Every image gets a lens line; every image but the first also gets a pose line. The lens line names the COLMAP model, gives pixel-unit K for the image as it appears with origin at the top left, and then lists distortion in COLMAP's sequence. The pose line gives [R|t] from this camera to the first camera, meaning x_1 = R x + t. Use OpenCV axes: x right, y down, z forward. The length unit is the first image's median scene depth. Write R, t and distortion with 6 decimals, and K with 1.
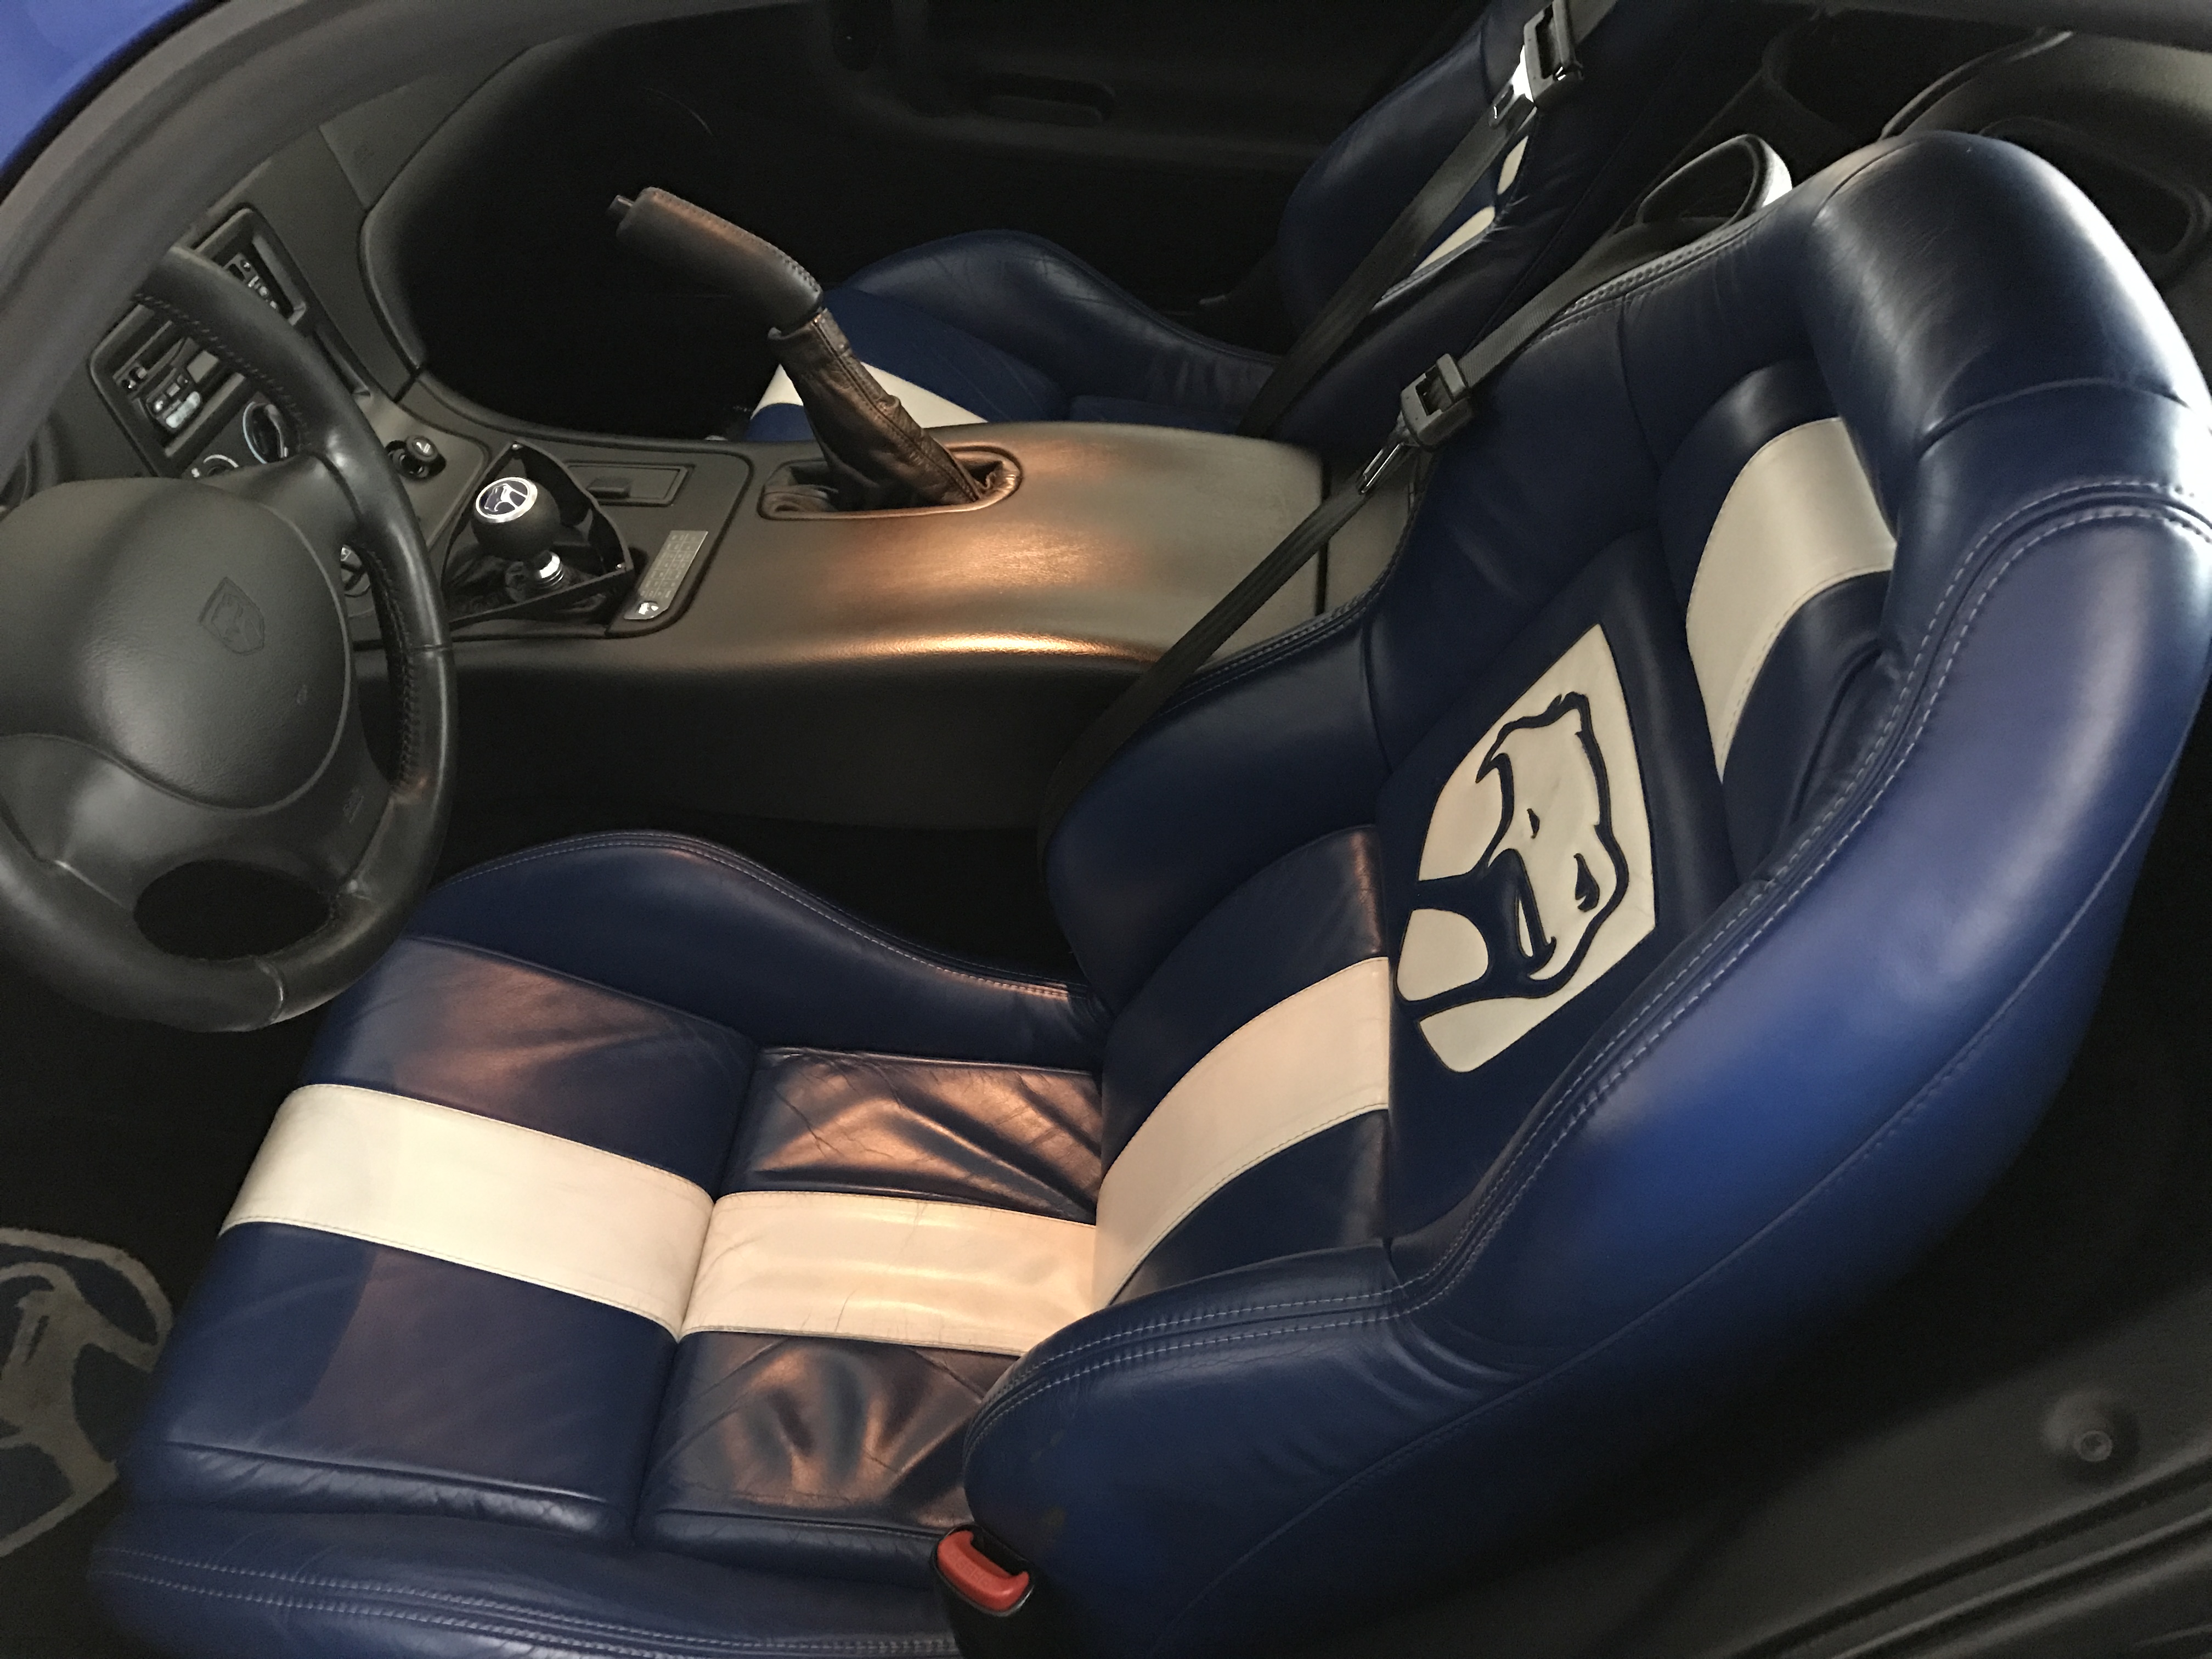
lens RADIAL K [[1780.6, 0, 1094.3], [0, 1780.6, 832.9], [0, 0, 1]] dist [0.035054, -0.015496]
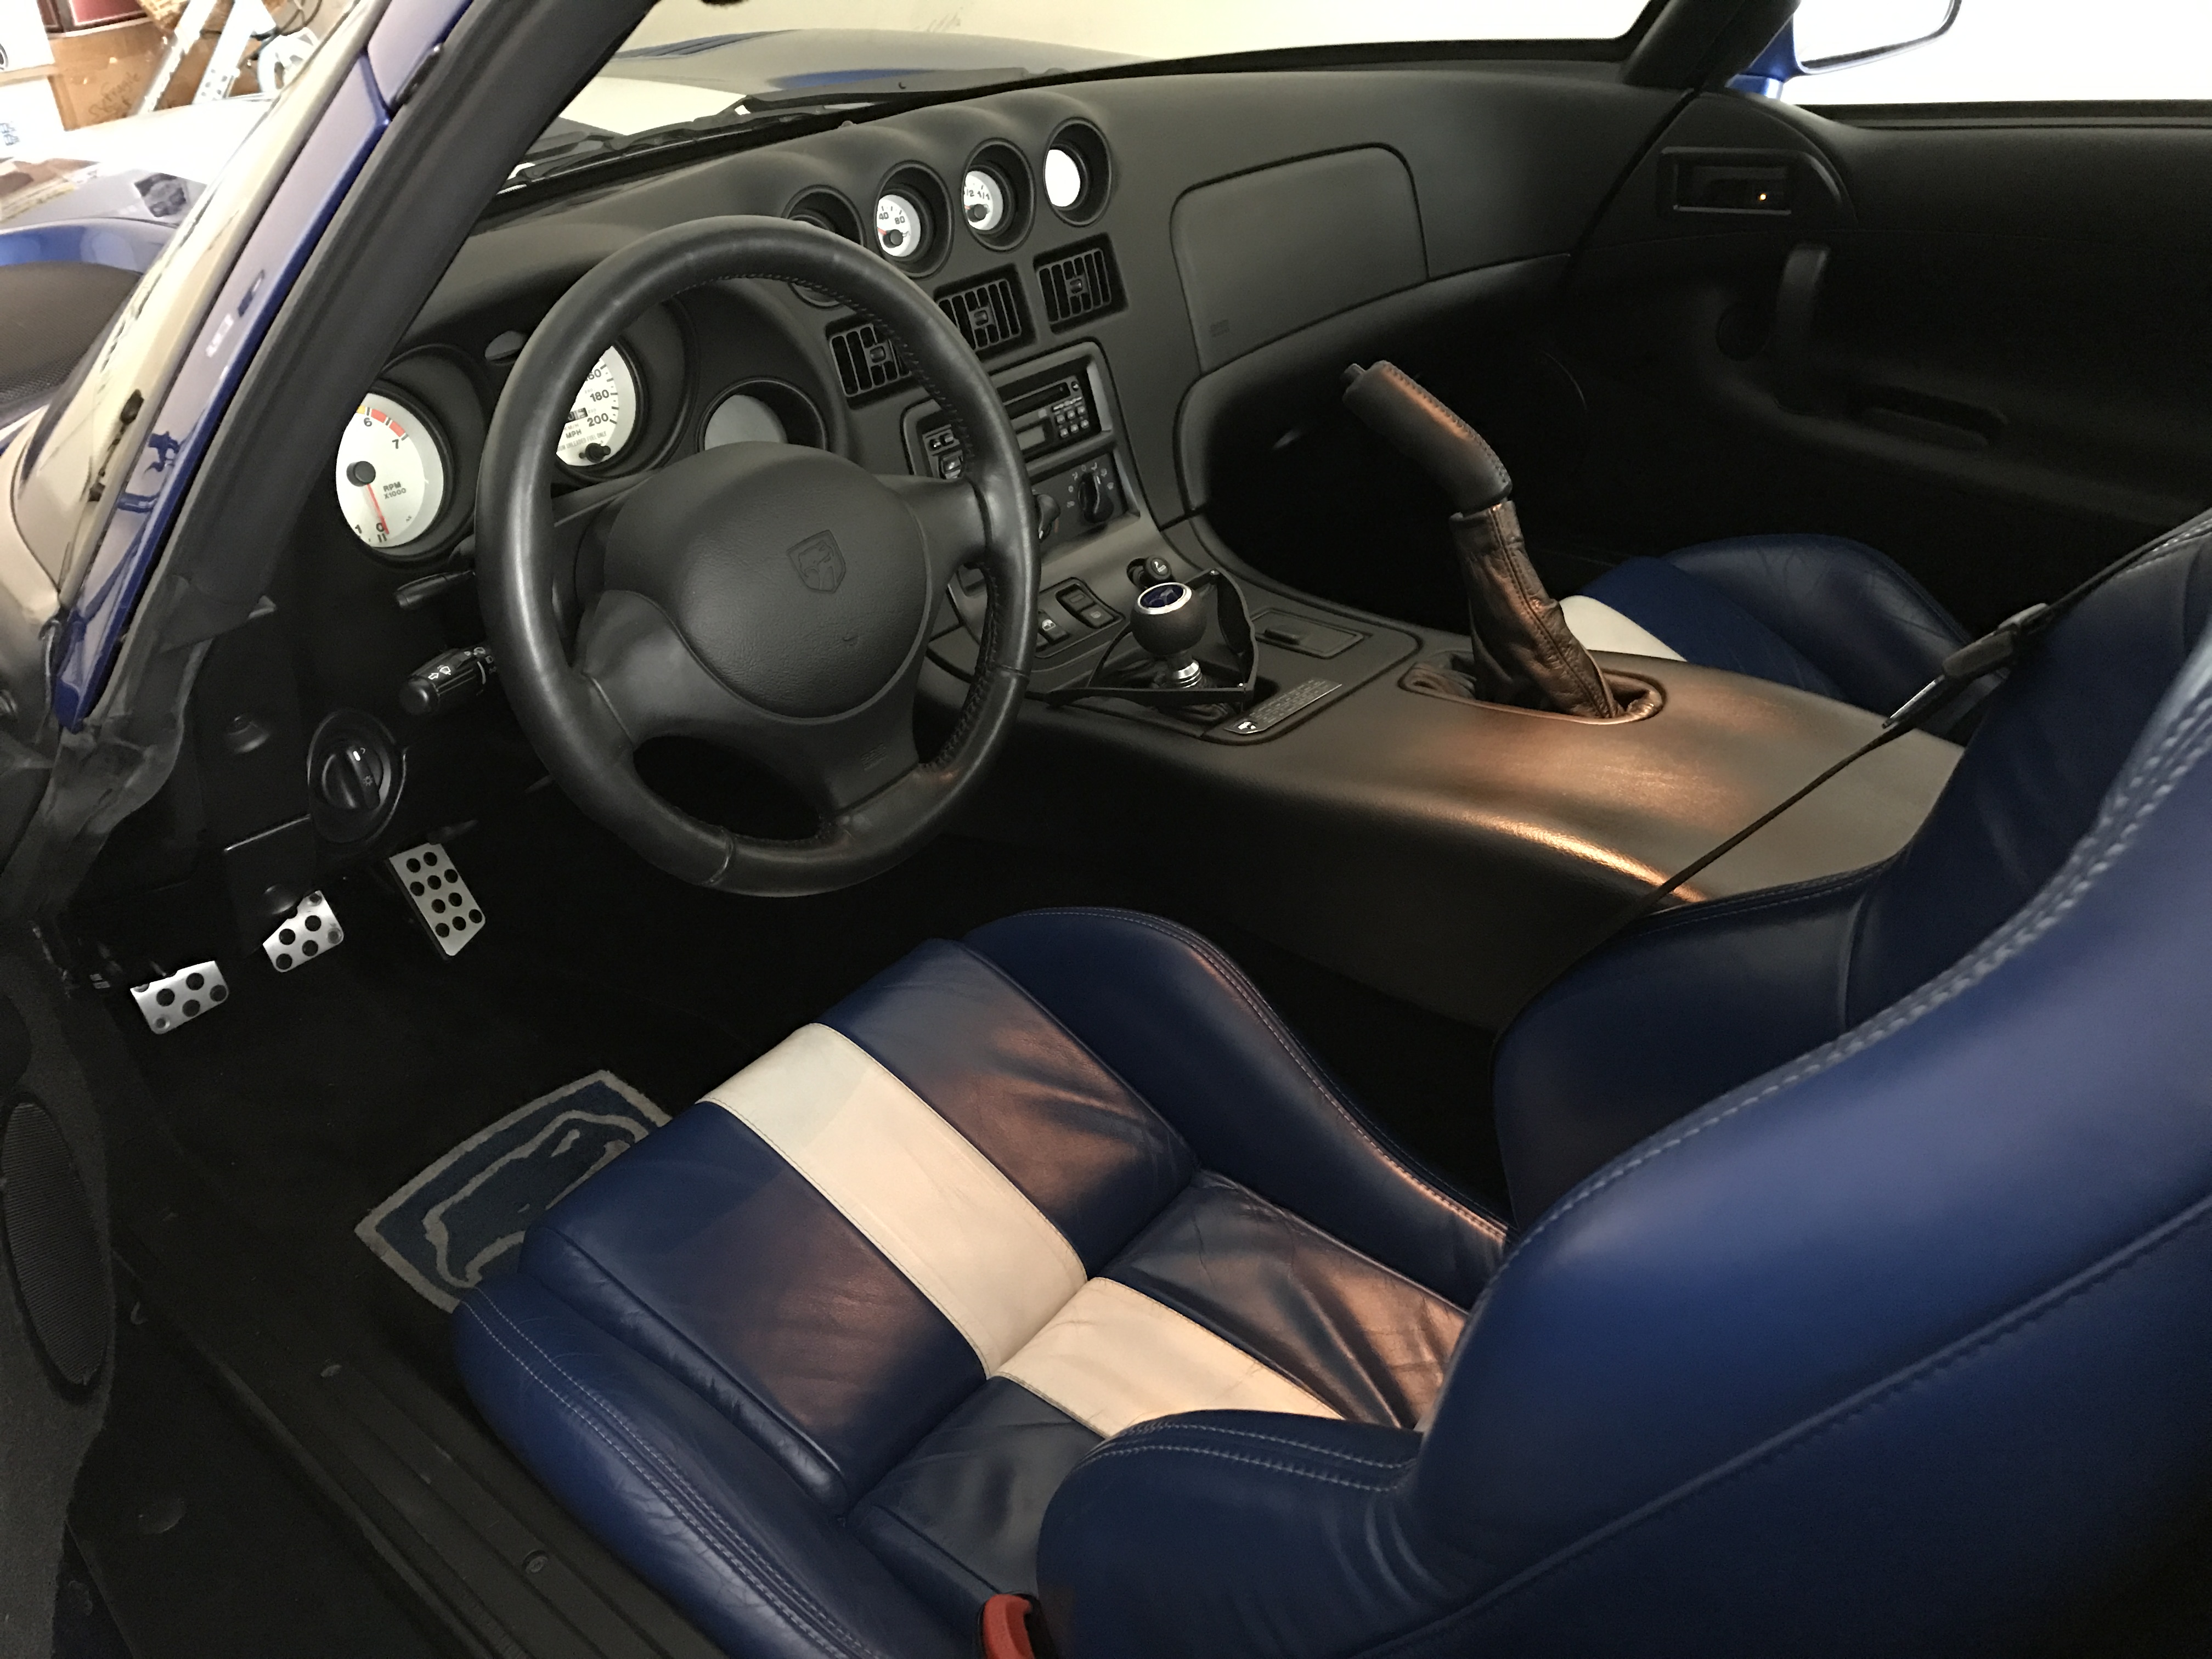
lens RADIAL K [[1780.6, 0, 1094.3], [0, 1780.6, 832.9], [0, 0, 1]] dist [0.035054, -0.015496]
pose [[0.818583, 0.277573, -0.502866, 0.217976], [-0.369090, 0.925003, -0.090233, 0.060378], [0.440106, 0.259467, 0.859642, 0.070155]]
